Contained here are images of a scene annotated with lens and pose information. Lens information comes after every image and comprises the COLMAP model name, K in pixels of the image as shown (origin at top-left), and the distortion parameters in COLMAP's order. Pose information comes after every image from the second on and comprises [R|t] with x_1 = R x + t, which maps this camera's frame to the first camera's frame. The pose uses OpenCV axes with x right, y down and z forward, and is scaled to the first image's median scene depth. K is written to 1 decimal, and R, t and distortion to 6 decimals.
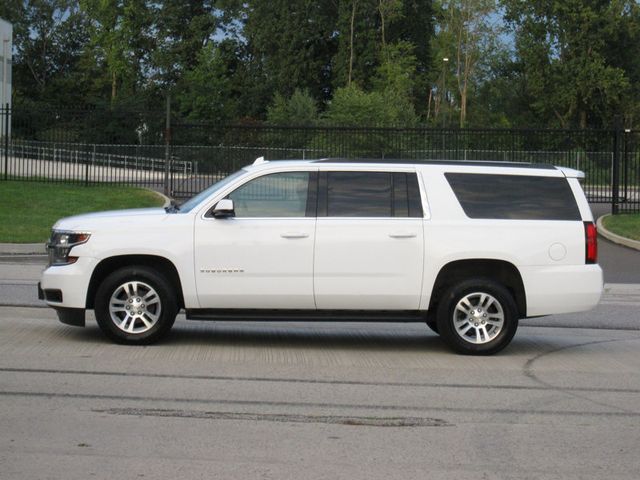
lens RADIAL K [[1701.4, 0, 320.0], [0, 1701.4, 240.0], [0, 0, 1]] dist [-0.070822, -0.677446]
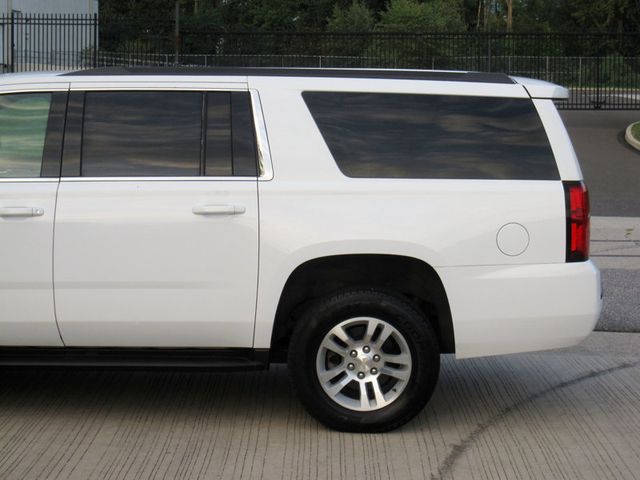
lens RADIAL K [[1464.3, 0, 320.0], [0, 1464.3, 240.0], [0, 0, 1]] dist [-0.147710, 0.116050]
pose [[0.998661, -0.004622, -0.051531, 0.103082], [0.008267, 0.997460, 0.070746, -0.025546], [0.051073, -0.071077, 0.996162, 0.542766]]
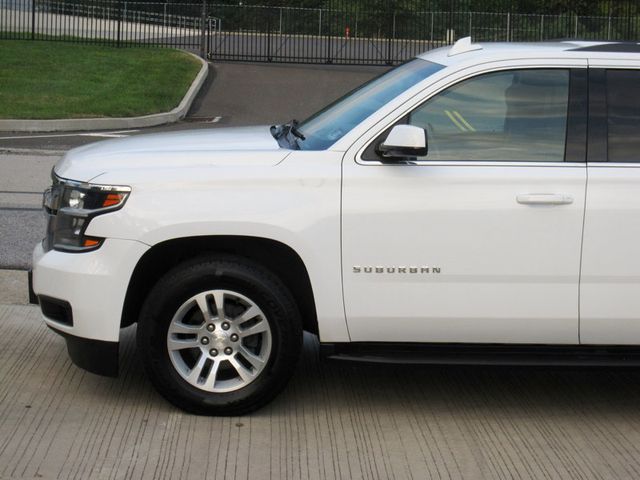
lens RADIAL K [[1464.3, 0, 320.0], [0, 1464.3, 240.0], [0, 0, 1]] dist [-0.147710, 0.116050]
pose [[0.999895, 0.014334, 0.002347, -0.080074], [-0.014501, 0.994469, 0.104028, -0.033913], [-0.000843, -0.104052, 0.994572, 0.573689]]
